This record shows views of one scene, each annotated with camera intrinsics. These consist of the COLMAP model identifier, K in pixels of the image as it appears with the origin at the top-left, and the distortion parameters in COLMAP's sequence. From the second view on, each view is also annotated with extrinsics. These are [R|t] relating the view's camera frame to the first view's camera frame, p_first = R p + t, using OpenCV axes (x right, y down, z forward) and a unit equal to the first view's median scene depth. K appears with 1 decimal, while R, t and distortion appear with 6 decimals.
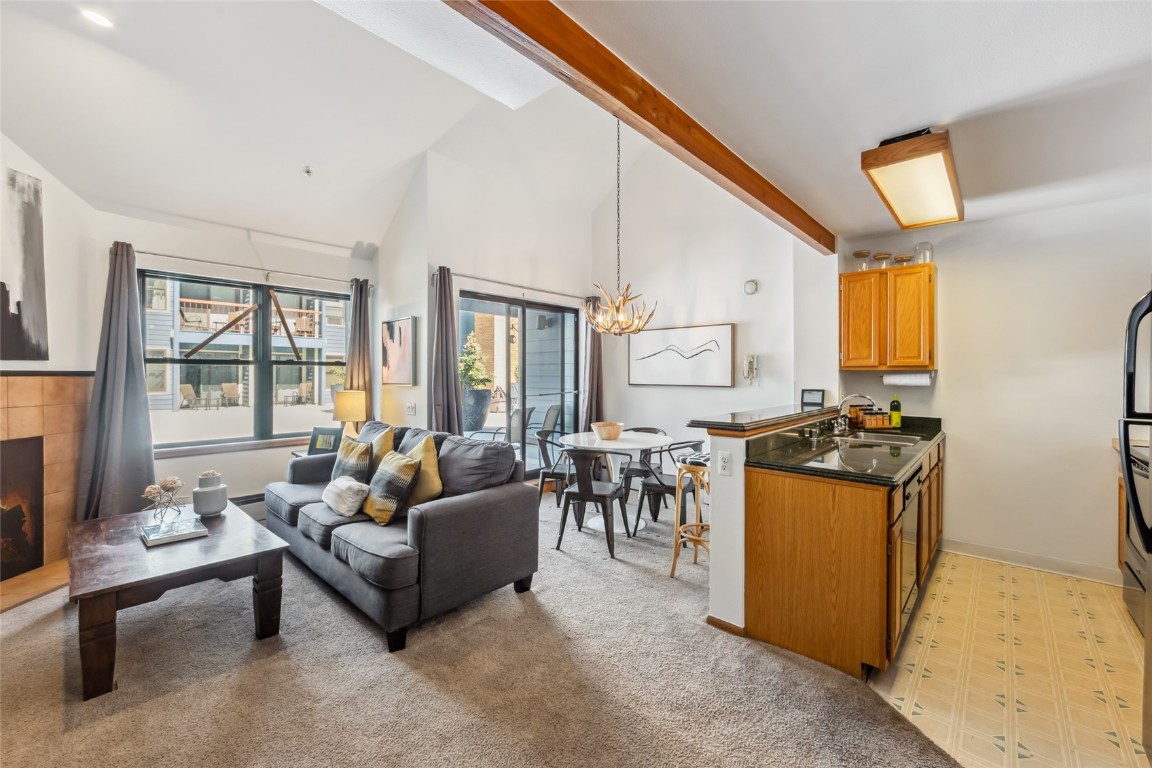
lens RADIAL K [[464.0, 0, 580.1], [0, 464.0, 373.6], [0, 0, 1]] dist [-0.000888, -0.000224]
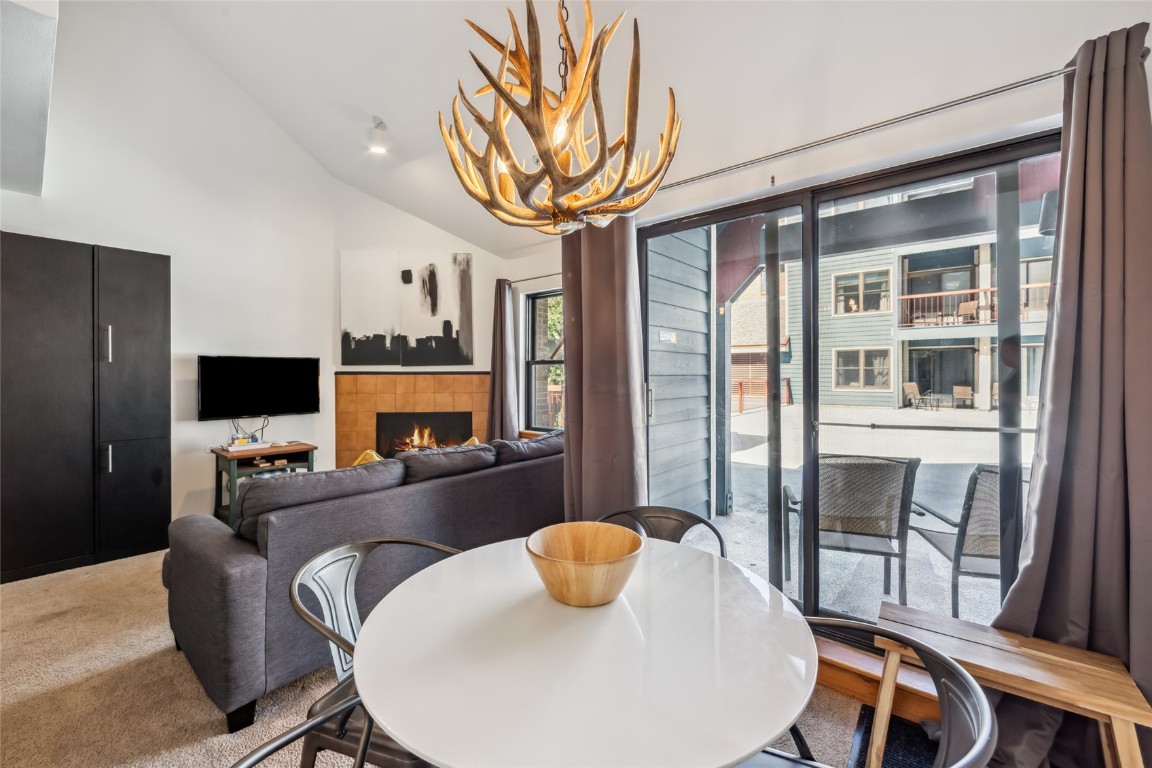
lens RADIAL K [[464.0, 0, 580.1], [0, 464.0, 373.6], [0, 0, 1]] dist [-0.000888, -0.000224]
pose [[0.050094, -0.001728, -0.998743, 0.409546], [0.005876, 0.999982, -0.001435, 0.005487], [0.998727, -0.005796, 0.050104, 1.130464]]
